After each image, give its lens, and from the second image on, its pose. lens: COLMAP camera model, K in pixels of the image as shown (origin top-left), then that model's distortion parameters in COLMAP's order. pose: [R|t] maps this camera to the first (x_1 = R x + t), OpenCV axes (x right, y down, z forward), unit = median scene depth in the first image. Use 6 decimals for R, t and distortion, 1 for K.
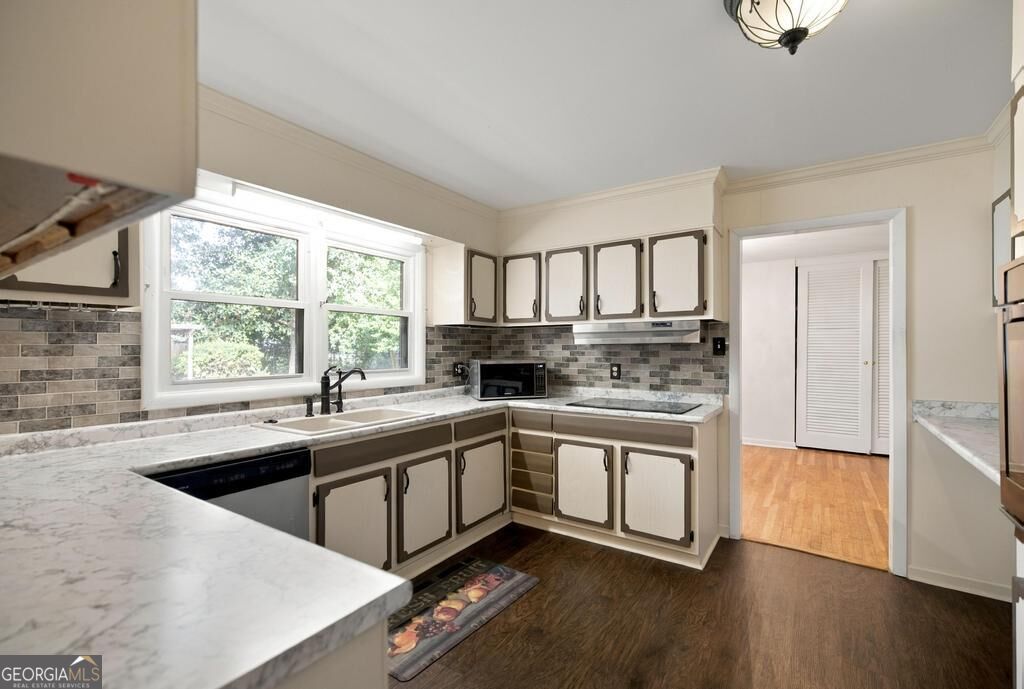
lens RADIAL K [[446.1, 0, 517.0], [0, 446.1, 349.3], [0, 0, 1]] dist [-0.001647, -0.000302]
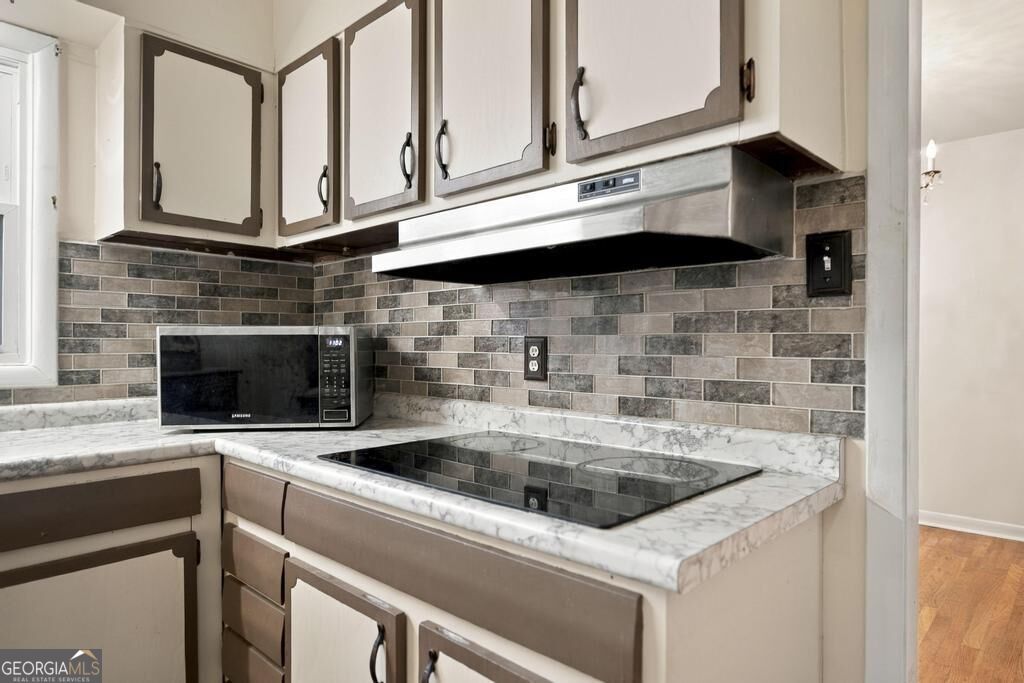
lens RADIAL K [[624.7, 0, 510.1], [0, 624.7, 344.5], [0, 0, 1]] dist [-0.002247, -0.000133]
pose [[0.987968, 0.004469, -0.154594, 0.282731], [-0.004847, 0.999986, -0.002070, 0.040410], [0.154582, 0.002795, 0.987976, 0.521650]]
